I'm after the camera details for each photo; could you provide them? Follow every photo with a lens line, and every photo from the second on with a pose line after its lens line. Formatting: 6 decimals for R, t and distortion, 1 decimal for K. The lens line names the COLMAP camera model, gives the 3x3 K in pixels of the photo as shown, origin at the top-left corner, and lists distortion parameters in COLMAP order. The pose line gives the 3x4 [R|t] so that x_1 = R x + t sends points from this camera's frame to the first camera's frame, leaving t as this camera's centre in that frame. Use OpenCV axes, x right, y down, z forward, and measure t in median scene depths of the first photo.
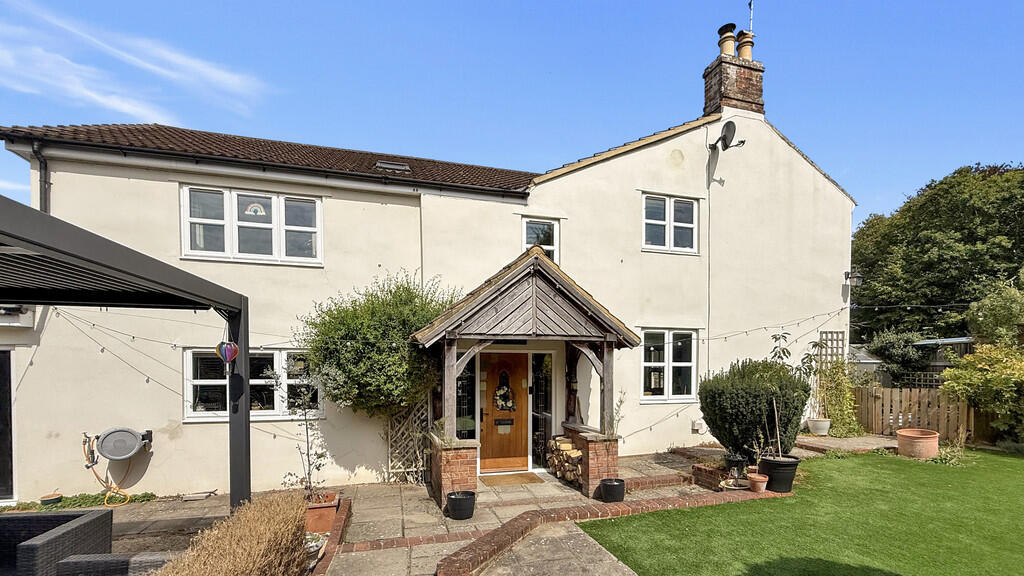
lens RADIAL K [[429.7, 0, 514.7], [0, 429.7, 370.1], [0, 0, 1]] dist [-0.000092, -0.000256]
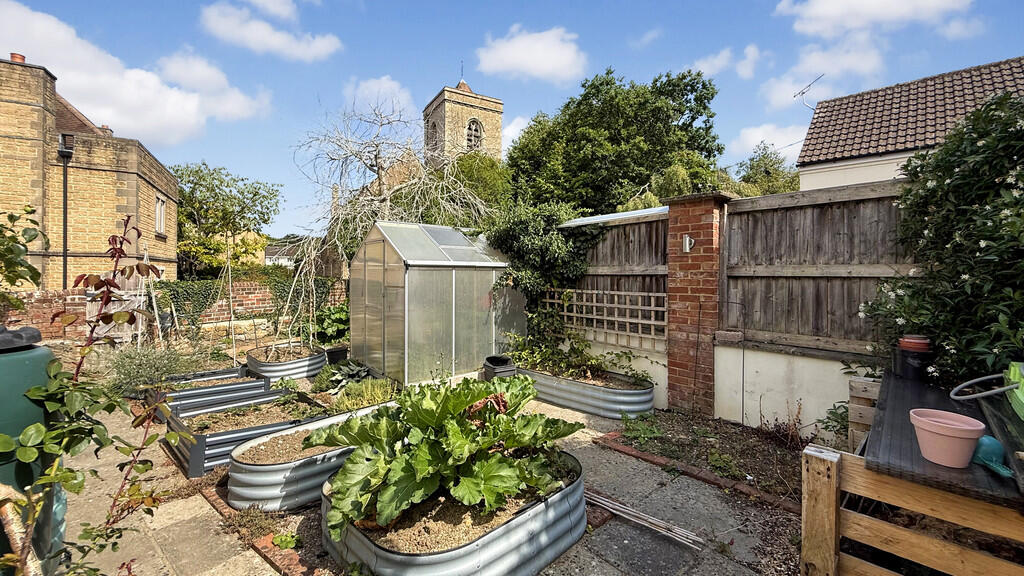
lens RADIAL K [[429.7, 0, 506.9], [0, 429.7, 277.1], [0, 0, 1]] dist [-0.000092, -0.000256]
pose [[0.832049, -0.006000, 0.554670, 0.636516], [0.006971, 0.999976, 0.000360, -0.007882], [-0.554658, 0.003567, 0.832070, 0.661719]]
